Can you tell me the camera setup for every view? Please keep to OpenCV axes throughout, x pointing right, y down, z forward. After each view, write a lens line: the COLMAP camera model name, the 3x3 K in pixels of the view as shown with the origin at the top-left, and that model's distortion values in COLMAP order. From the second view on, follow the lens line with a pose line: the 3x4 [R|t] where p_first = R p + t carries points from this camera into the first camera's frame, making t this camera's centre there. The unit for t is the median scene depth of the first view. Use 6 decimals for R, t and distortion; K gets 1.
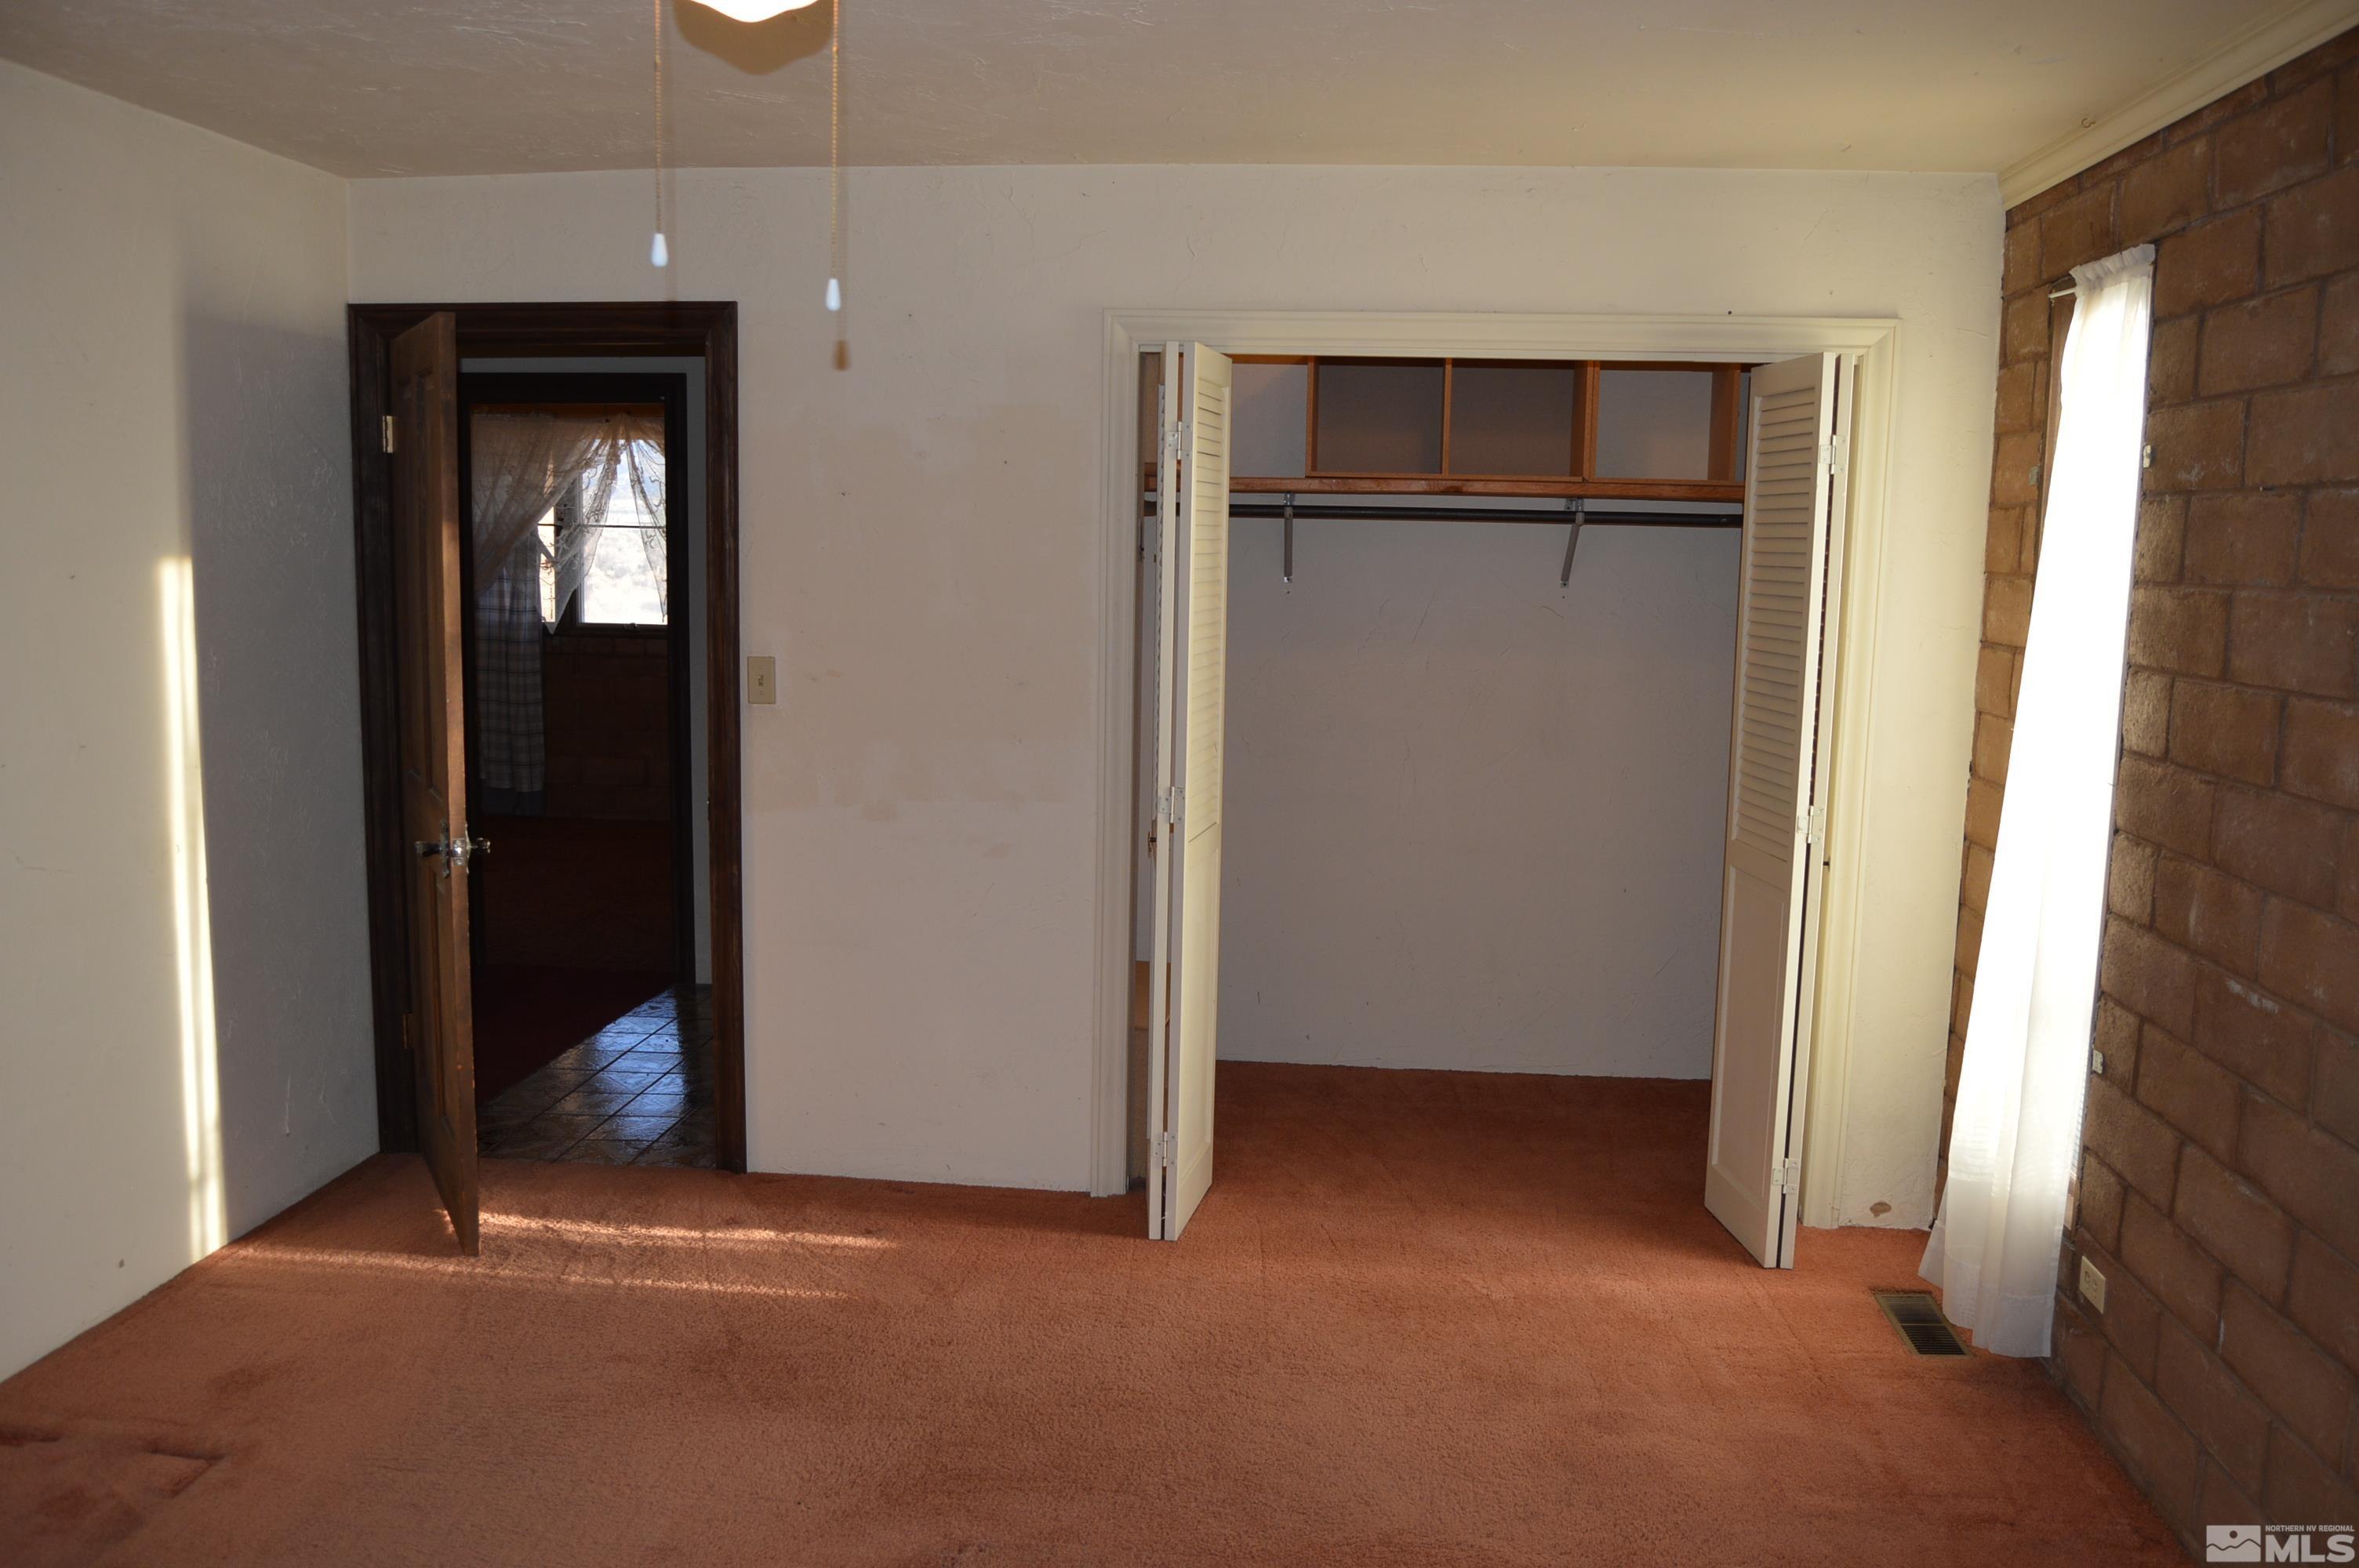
lens RADIAL K [[1919.5, 0, 1179.5], [0, 1919.5, 784.0], [0, 0, 1]] dist [-0.062729, 0.009404]
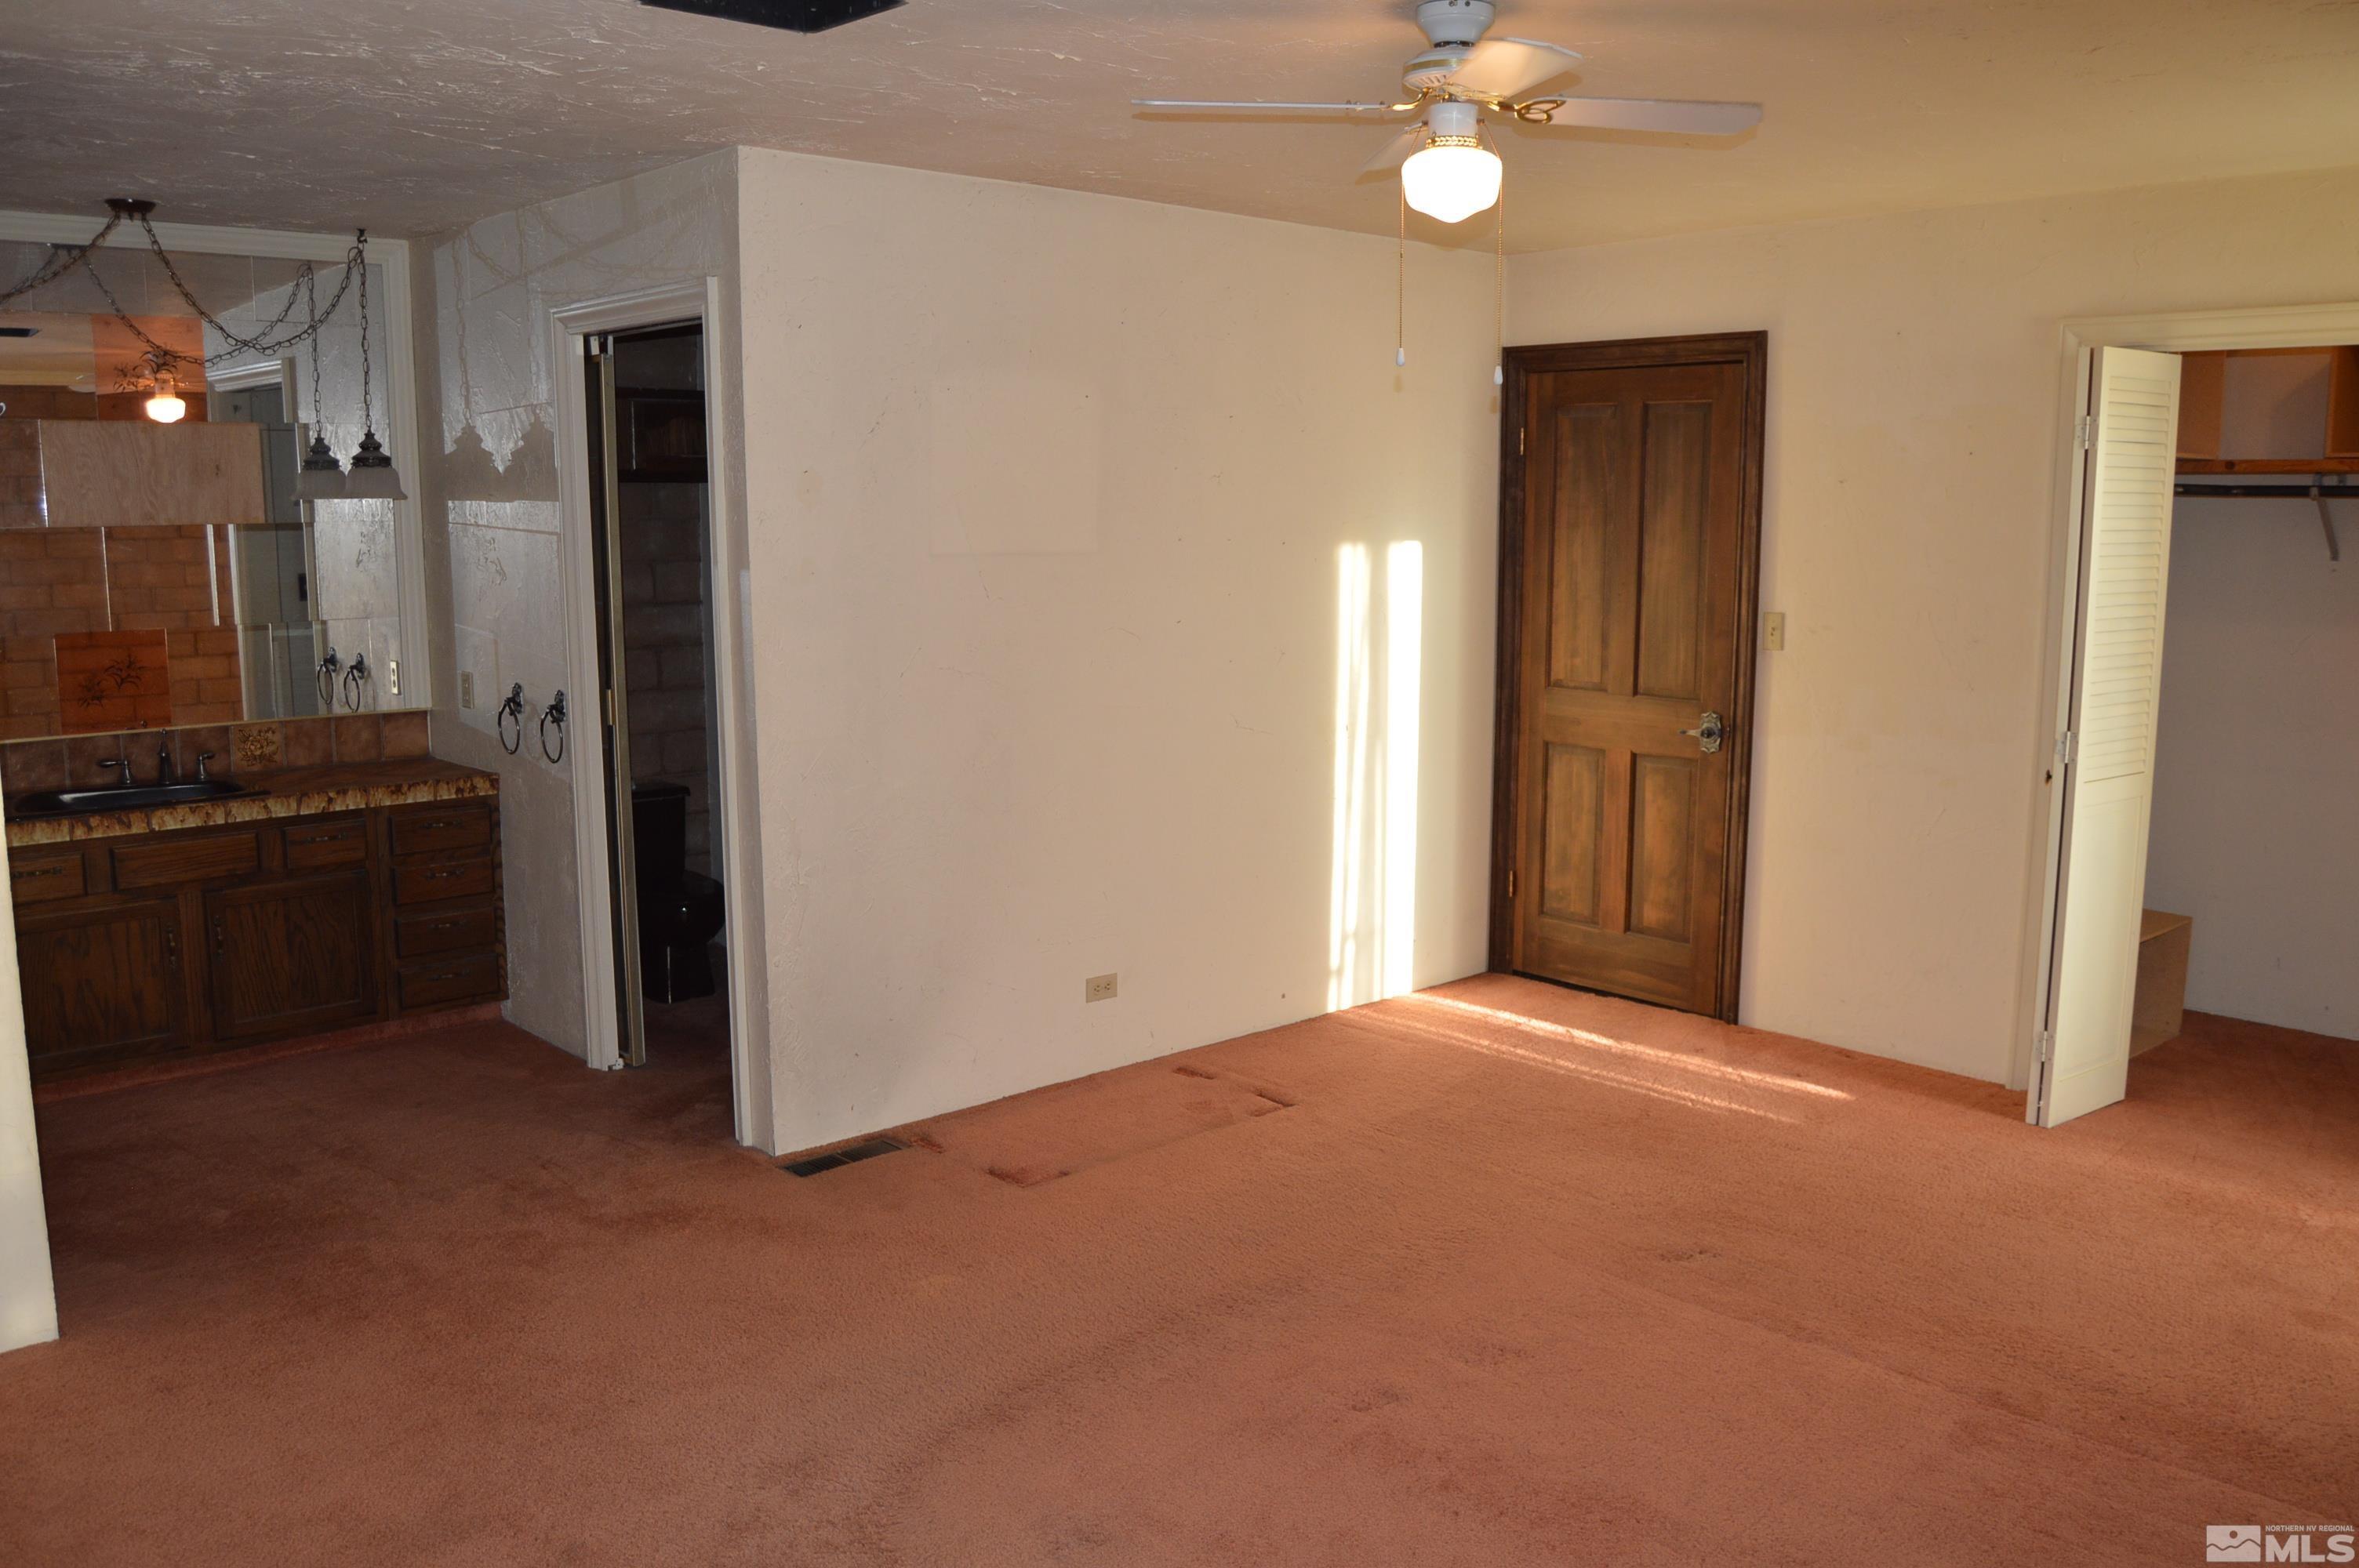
lens RADIAL K [[1919.5, 0, 1179.5], [0, 1919.5, 784.0], [0, 0, 1]] dist [-0.062729, 0.009404]
pose [[0.745634, 0.080341, -0.661494, 0.333372], [-0.076195, 0.996474, 0.035138, 0.031904], [0.661985, 0.024202, 0.749126, -0.194214]]
